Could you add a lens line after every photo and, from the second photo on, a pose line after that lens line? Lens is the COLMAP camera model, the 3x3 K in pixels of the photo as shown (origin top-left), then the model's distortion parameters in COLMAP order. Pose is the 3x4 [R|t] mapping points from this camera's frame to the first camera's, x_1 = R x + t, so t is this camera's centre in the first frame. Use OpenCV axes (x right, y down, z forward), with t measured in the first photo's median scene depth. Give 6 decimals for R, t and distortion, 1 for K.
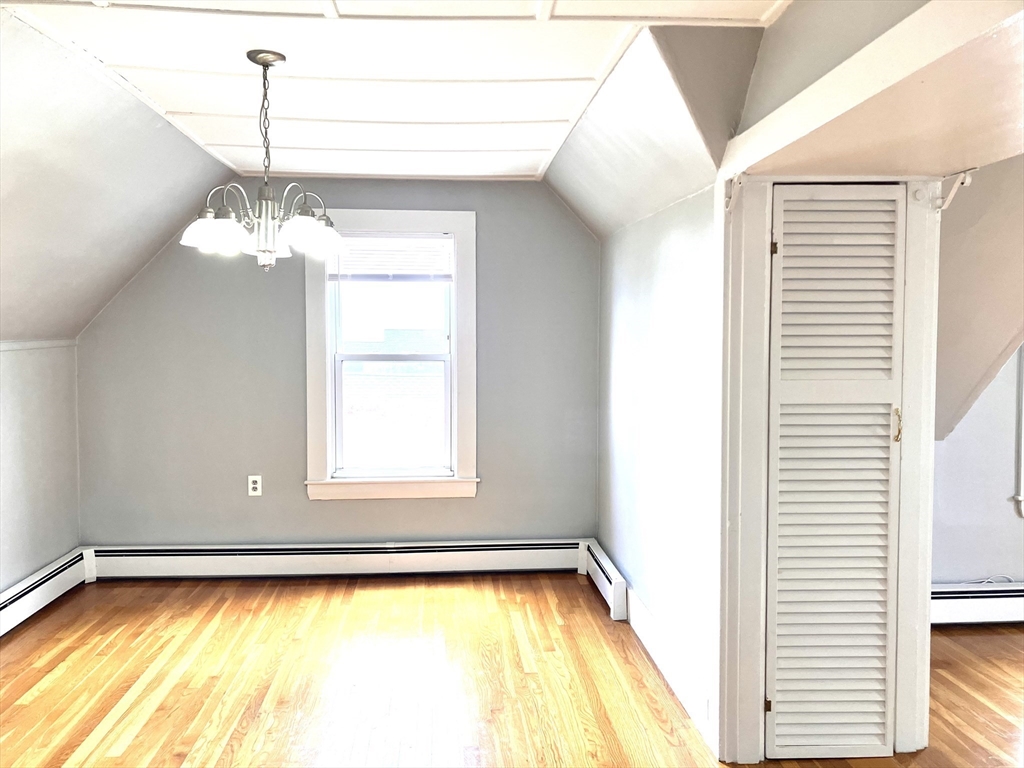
lens RADIAL K [[847.0, 0, 508.3], [0, 847.0, 367.9], [0, 0, 1]] dist [0.002543, 0.015549]
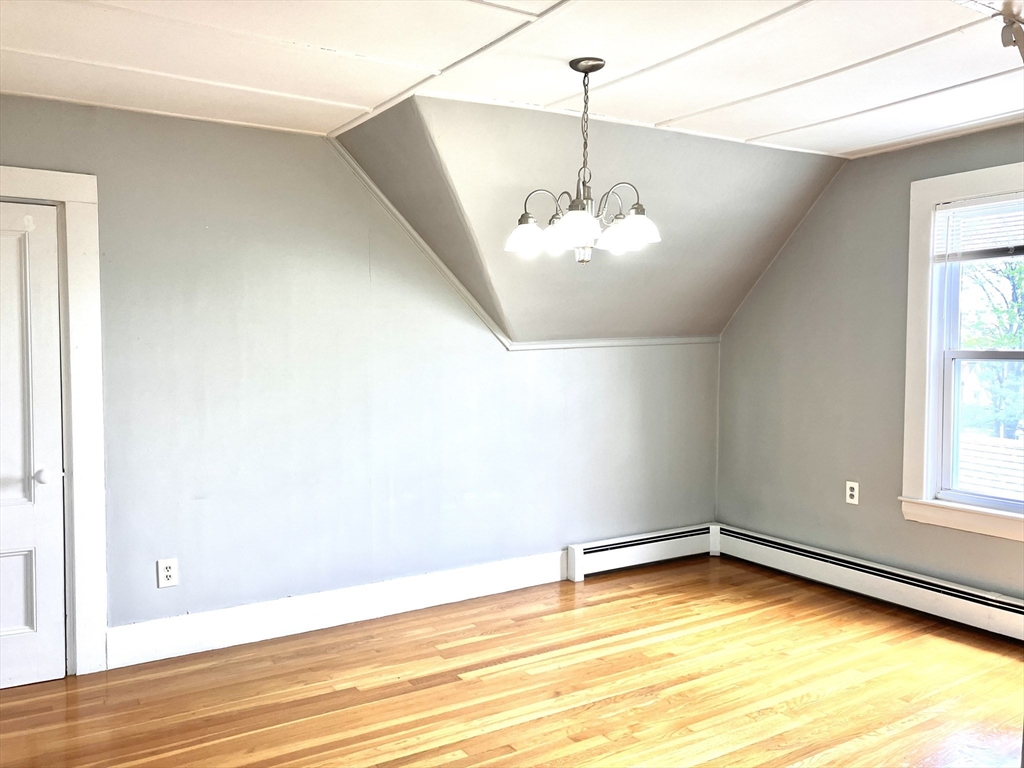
lens RADIAL K [[846.9, 0, 512.0], [0, 846.9, 384.0], [0, 0, 1]] dist [0.003793, 0.003102]
pose [[0.449884, 0.037928, -0.892281, 0.394712], [-0.025484, 0.999236, 0.029625, 0.002656], [0.892723, 0.009411, 0.450507, 0.278979]]
